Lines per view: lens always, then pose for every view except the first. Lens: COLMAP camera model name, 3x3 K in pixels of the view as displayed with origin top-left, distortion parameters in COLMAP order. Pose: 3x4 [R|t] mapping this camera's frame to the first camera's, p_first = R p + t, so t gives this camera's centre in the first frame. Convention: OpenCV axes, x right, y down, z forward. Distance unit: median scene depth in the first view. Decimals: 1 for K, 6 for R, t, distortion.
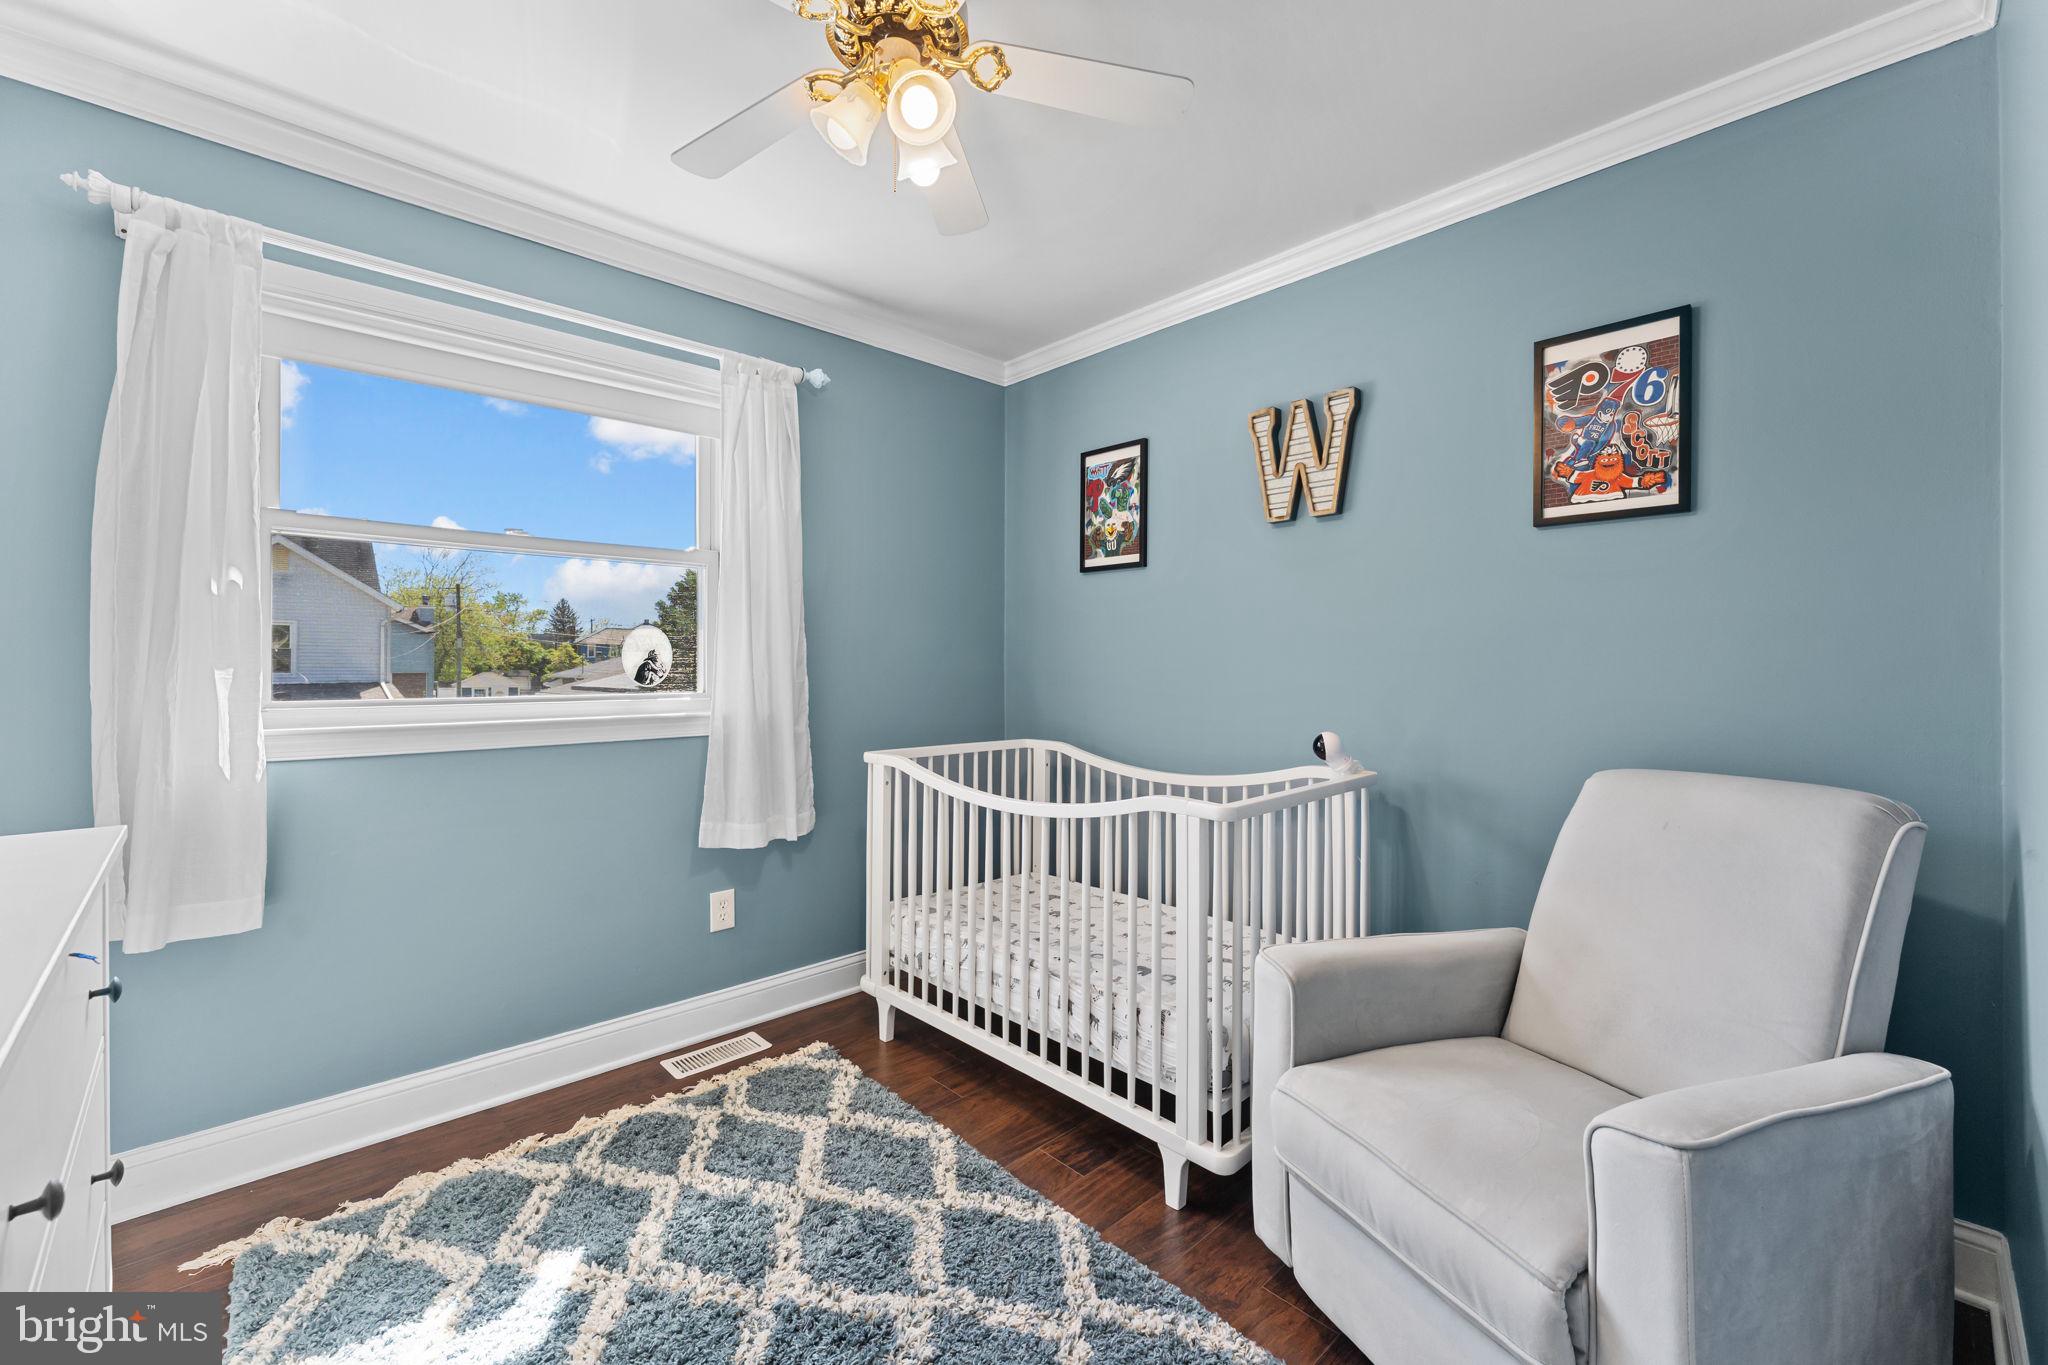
lens RADIAL K [[829.7, 0, 1025.1], [0, 829.7, 670.0], [0, 0, 1]] dist [0.000307, -0.000292]
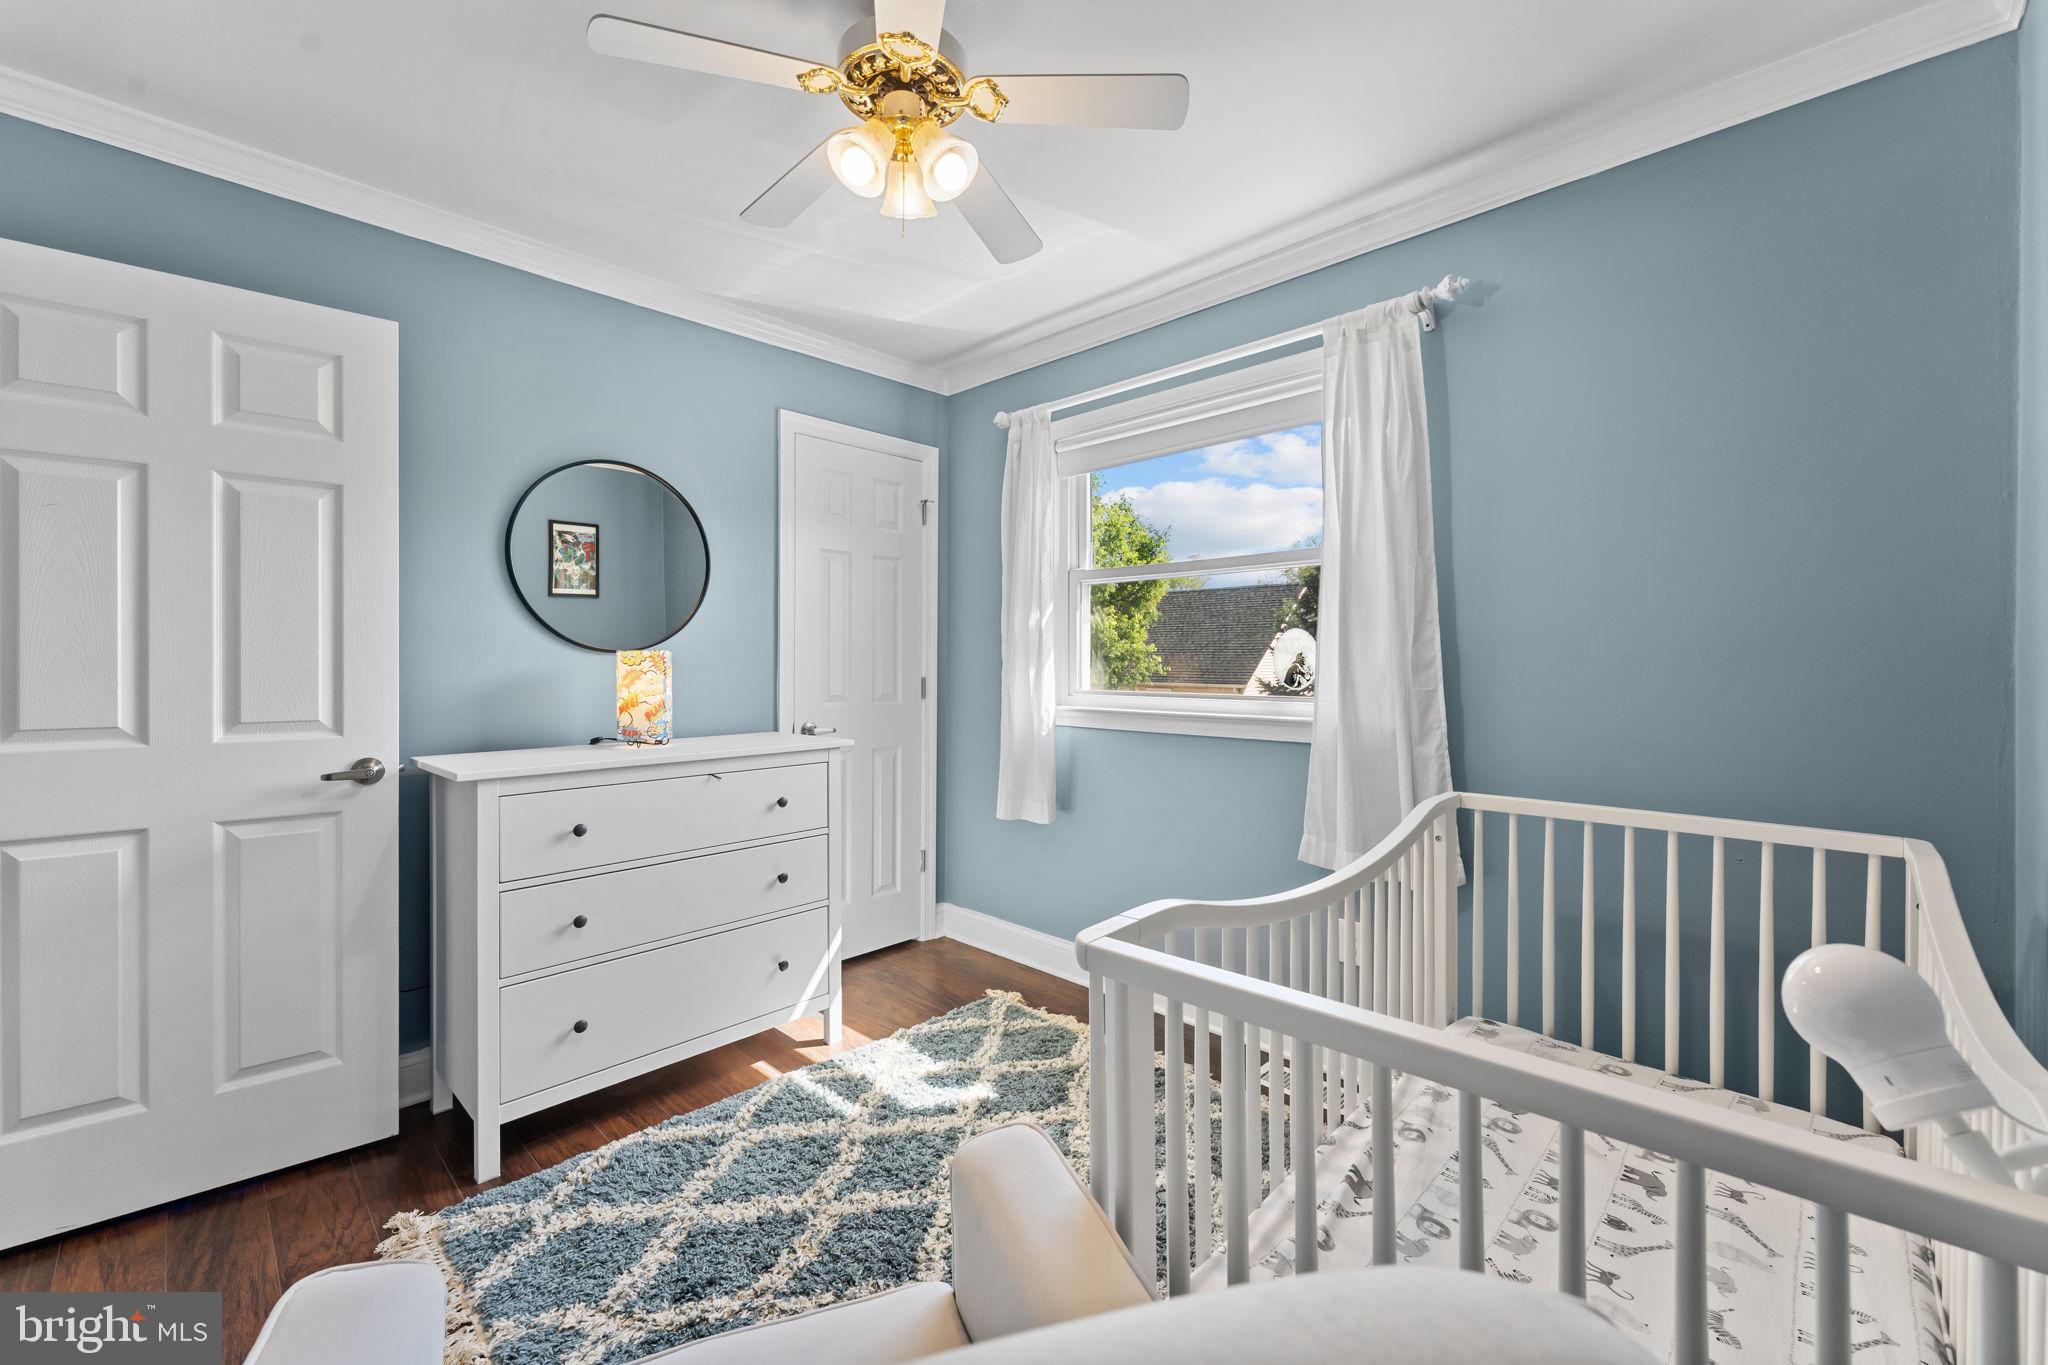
lens RADIAL K [[829.7, 0, 1025.0], [0, 829.7, 667.8], [0, 0, 1]] dist [0.000307, -0.000292]
pose [[0.037902, 0.009058, -0.999240, 0.736783], [-0.005626, 0.999945, 0.008851, -0.018339], [0.999266, 0.005286, 0.037951, 0.880892]]
